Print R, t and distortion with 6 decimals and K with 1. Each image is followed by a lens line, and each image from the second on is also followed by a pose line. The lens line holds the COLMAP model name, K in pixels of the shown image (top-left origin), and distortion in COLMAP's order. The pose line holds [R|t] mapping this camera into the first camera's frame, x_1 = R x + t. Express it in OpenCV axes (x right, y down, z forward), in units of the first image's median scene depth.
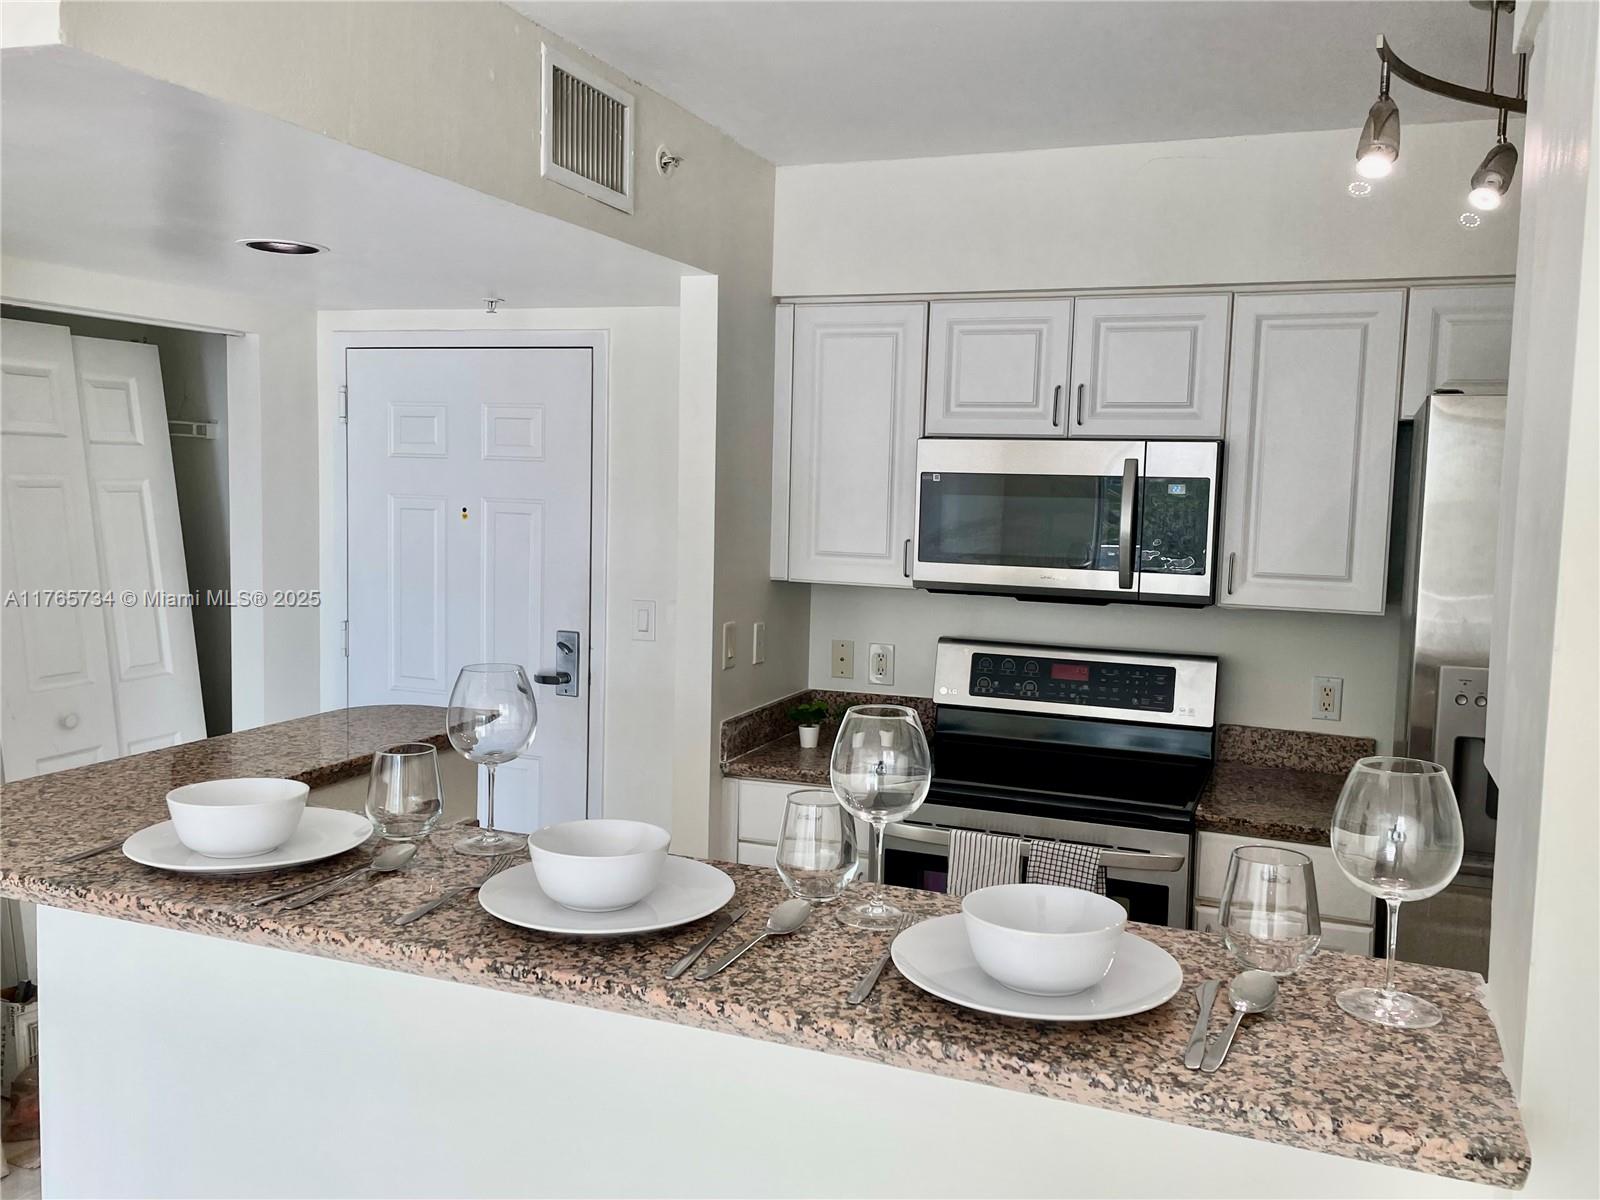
lens RADIAL K [[1325.5, 0, 813.9], [0, 1325.5, 595.6], [0, 0, 1]] dist [0.091851, -0.108751]
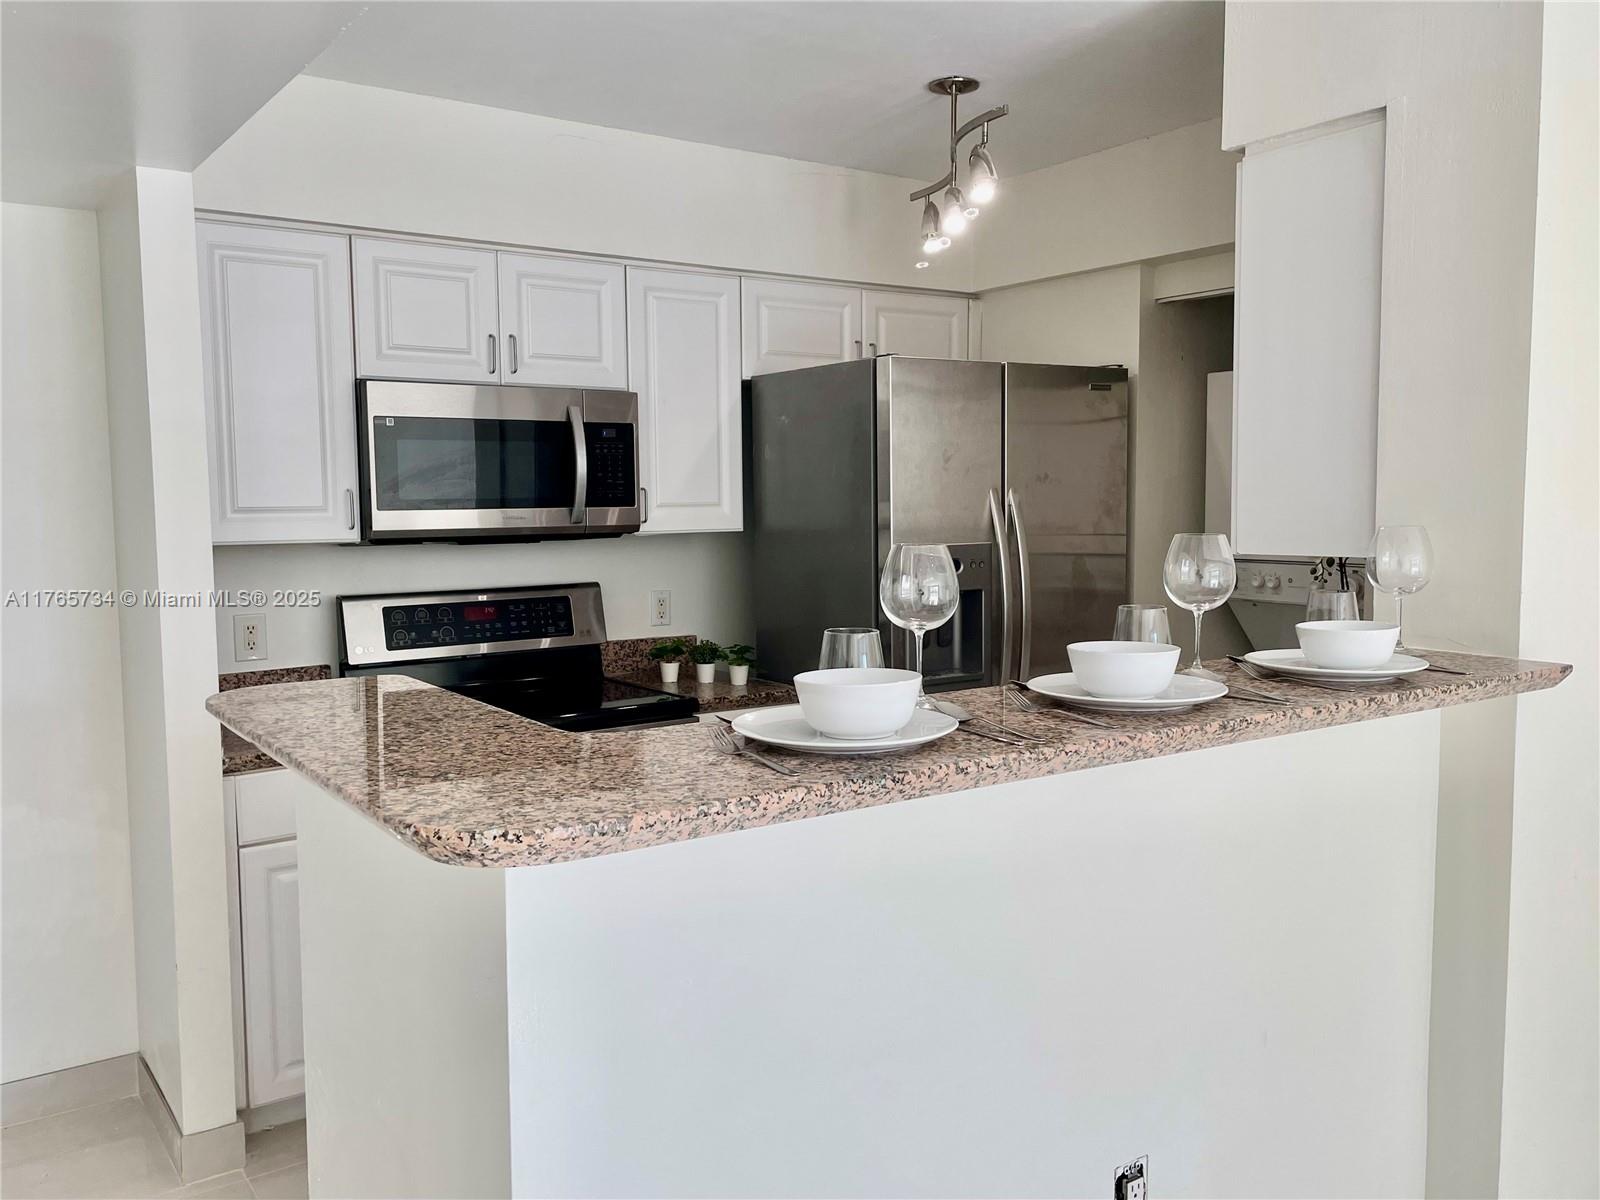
lens RADIAL K [[1325.5, 0, 822.7], [0, 1325.5, 603.6], [0, 0, 1]] dist [0.091851, -0.108751]
pose [[0.548240, -0.104158, 0.829810, -0.554424], [0.096154, 0.993485, 0.061176, 0.012753], [-0.830775, 0.046250, 0.554683, 0.207710]]
